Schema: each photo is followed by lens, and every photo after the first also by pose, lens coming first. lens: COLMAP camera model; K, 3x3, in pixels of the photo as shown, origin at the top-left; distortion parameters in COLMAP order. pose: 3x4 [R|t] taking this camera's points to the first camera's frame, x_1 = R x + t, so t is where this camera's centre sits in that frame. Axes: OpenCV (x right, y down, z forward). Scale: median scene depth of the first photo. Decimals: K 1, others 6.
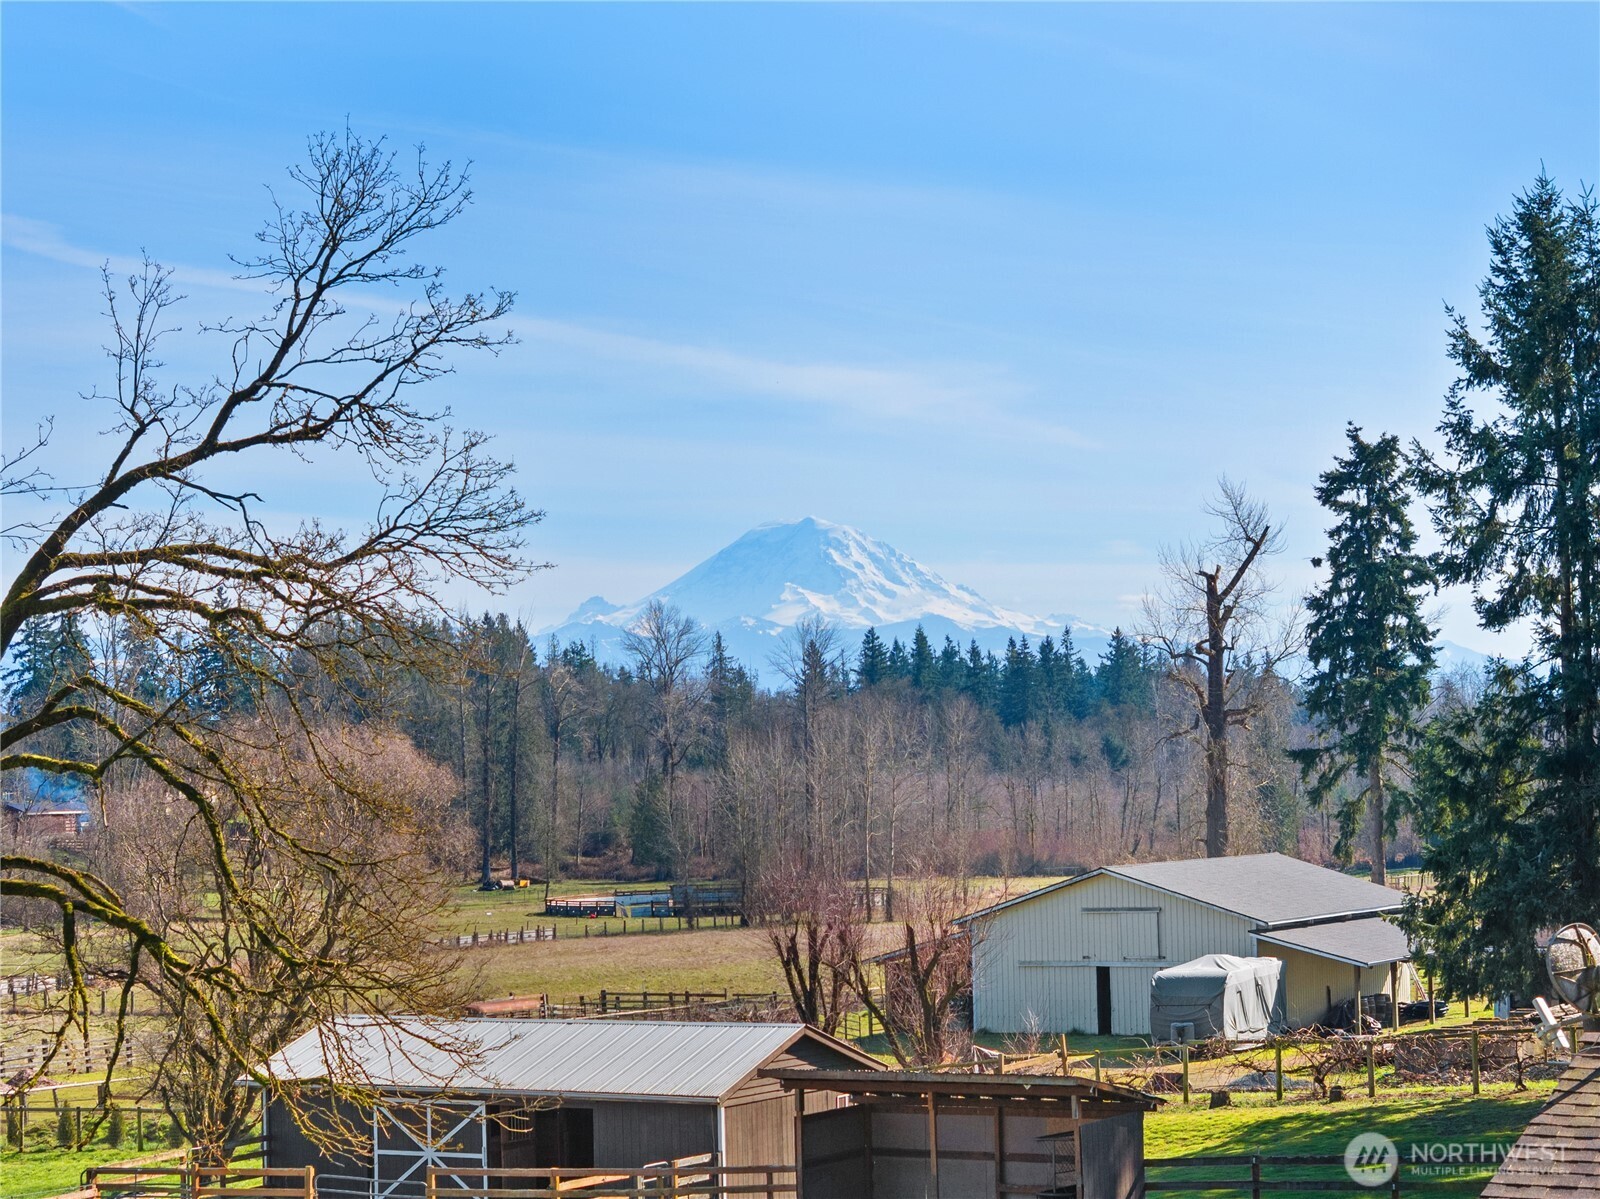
lens RADIAL K [[3347.4, 0, 800.0], [0, 3347.4, 599.5], [0, 0, 1]] dist [-0.093448, -0.092188]
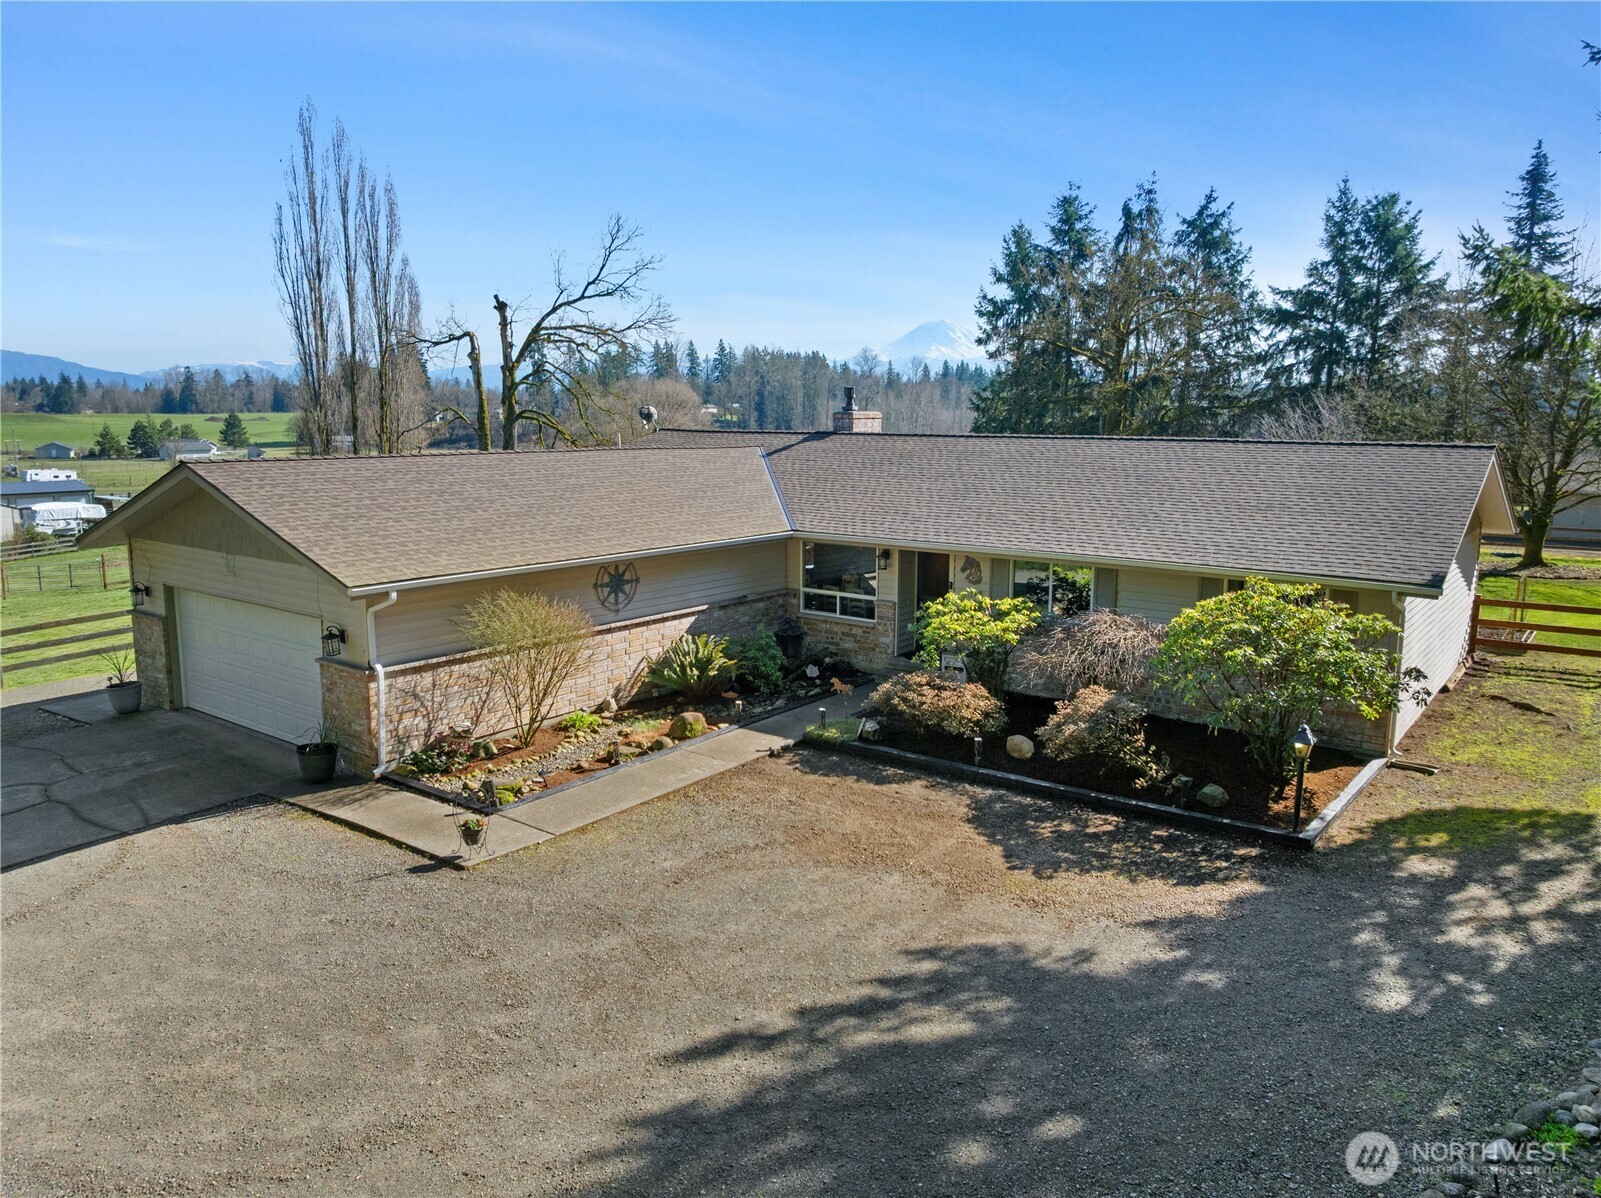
lens RADIAL K [[1157.3, 0, 811.6], [0, 1157.3, 575.6], [0, 0, 1]] dist [0.001482, -0.051051]
pose [[0.993430, 0.047109, -0.104298, 0.070990], [-0.026056, 0.980517, 0.194699, -0.000149], [0.111438, -0.190702, 0.975302, -0.084519]]
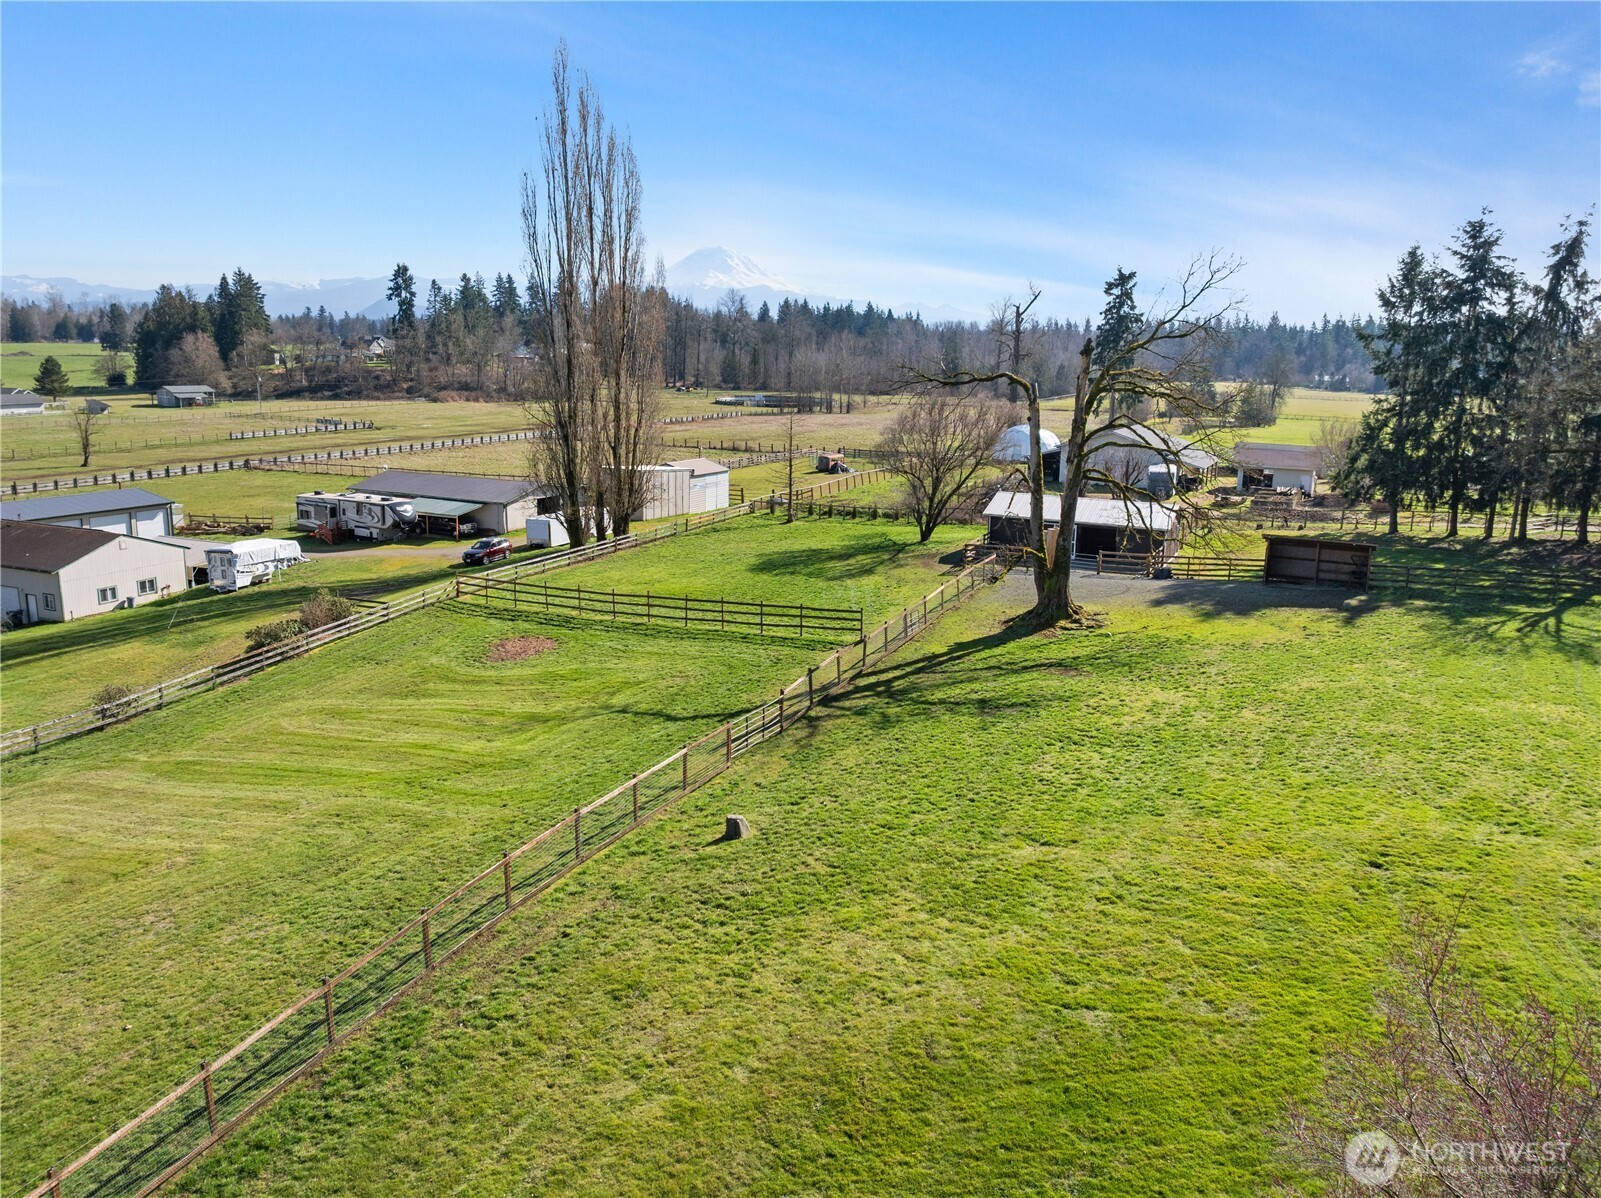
lens RADIAL K [[1196.1, 0, 802.6], [0, 1196.1, 546.3], [0, 0, 1]] dist [-0.014092, -0.005421]
pose [[0.995151, 0.031706, 0.093108, -0.198420], [-0.051489, 0.974481, 0.218483, -0.027943], [-0.083805, -0.222218, 0.971389, -0.037600]]
